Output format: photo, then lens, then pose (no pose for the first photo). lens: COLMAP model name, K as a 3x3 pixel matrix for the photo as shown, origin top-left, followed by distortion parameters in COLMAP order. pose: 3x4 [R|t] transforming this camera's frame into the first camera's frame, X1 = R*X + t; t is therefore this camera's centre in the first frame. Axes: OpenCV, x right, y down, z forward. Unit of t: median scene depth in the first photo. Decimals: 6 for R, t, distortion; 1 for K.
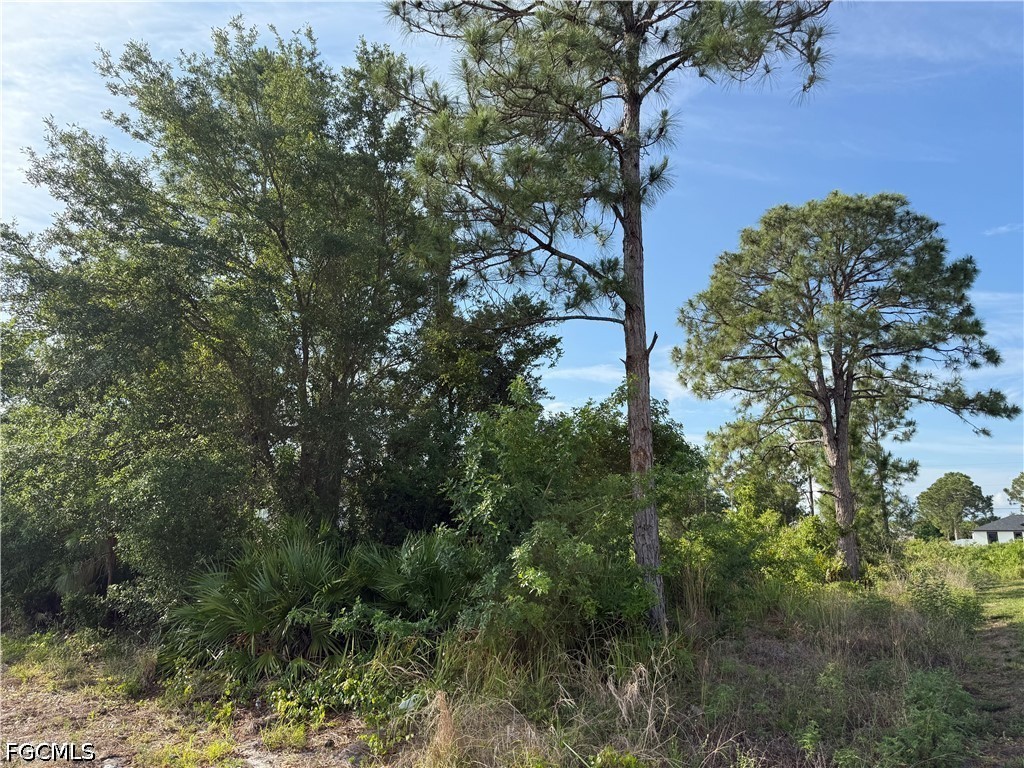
lens RADIAL K [[734.1, 0, 511.3], [0, 734.1, 380.1], [0, 0, 1]] dist [0.047518, -0.047554]
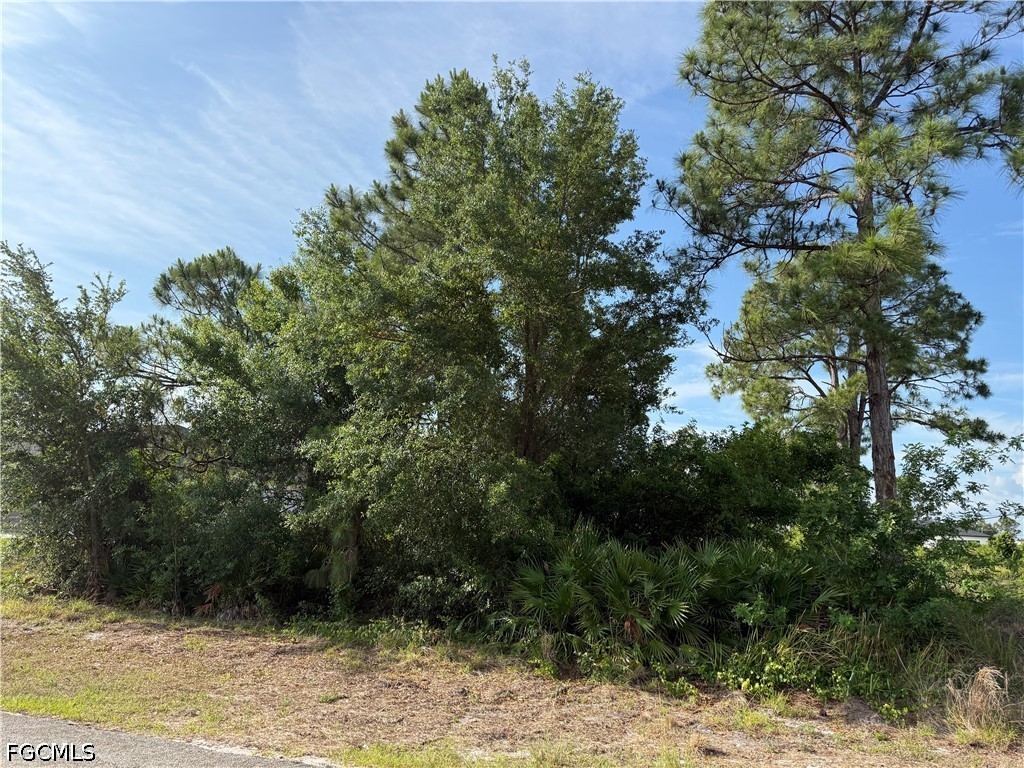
lens RADIAL K [[734.1, 0, 511.4], [0, 734.1, 385.3], [0, 0, 1]] dist [0.047518, -0.047554]
pose [[0.986147, 0.056573, 0.155928, -0.449267], [-0.060125, 0.998026, 0.018154, -0.026851], [-0.154593, -0.027277, 0.987602, -0.064306]]
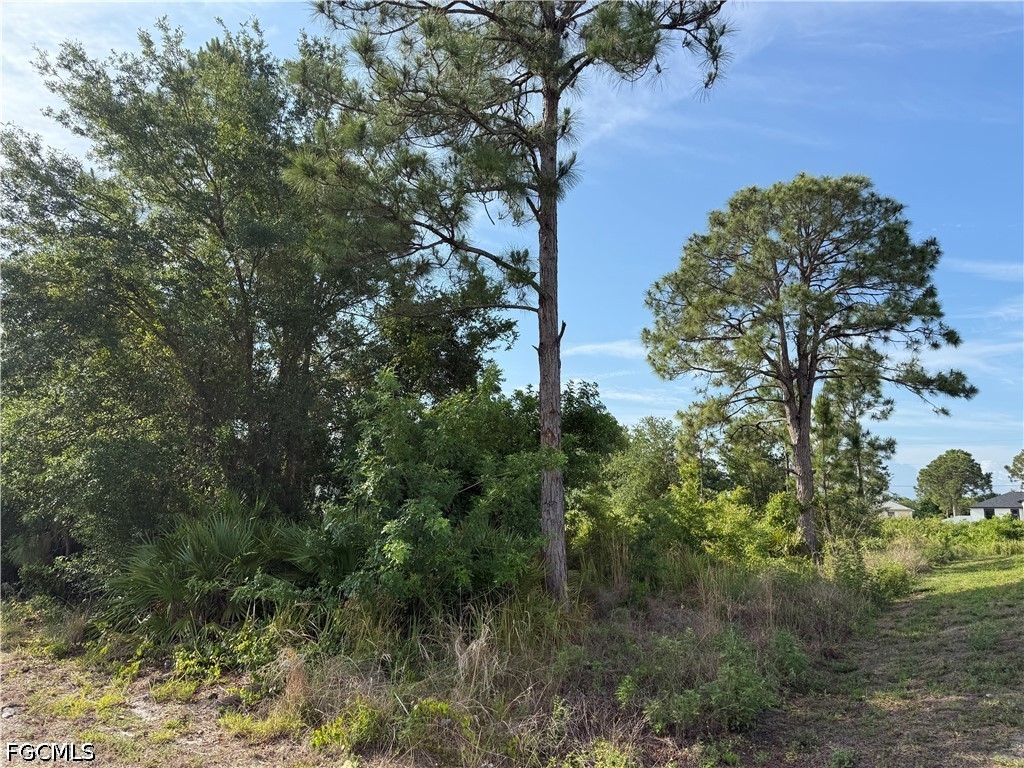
lens RADIAL K [[734.1, 0, 513.3], [0, 734.1, 383.8], [0, 0, 1]] dist [0.047518, -0.047554]
pose [[0.999927, -0.000307, -0.012105, 0.099858], [0.000743, 0.999350, 0.036031, -0.008783], [0.012086, -0.036038, 0.999277, -0.041797]]
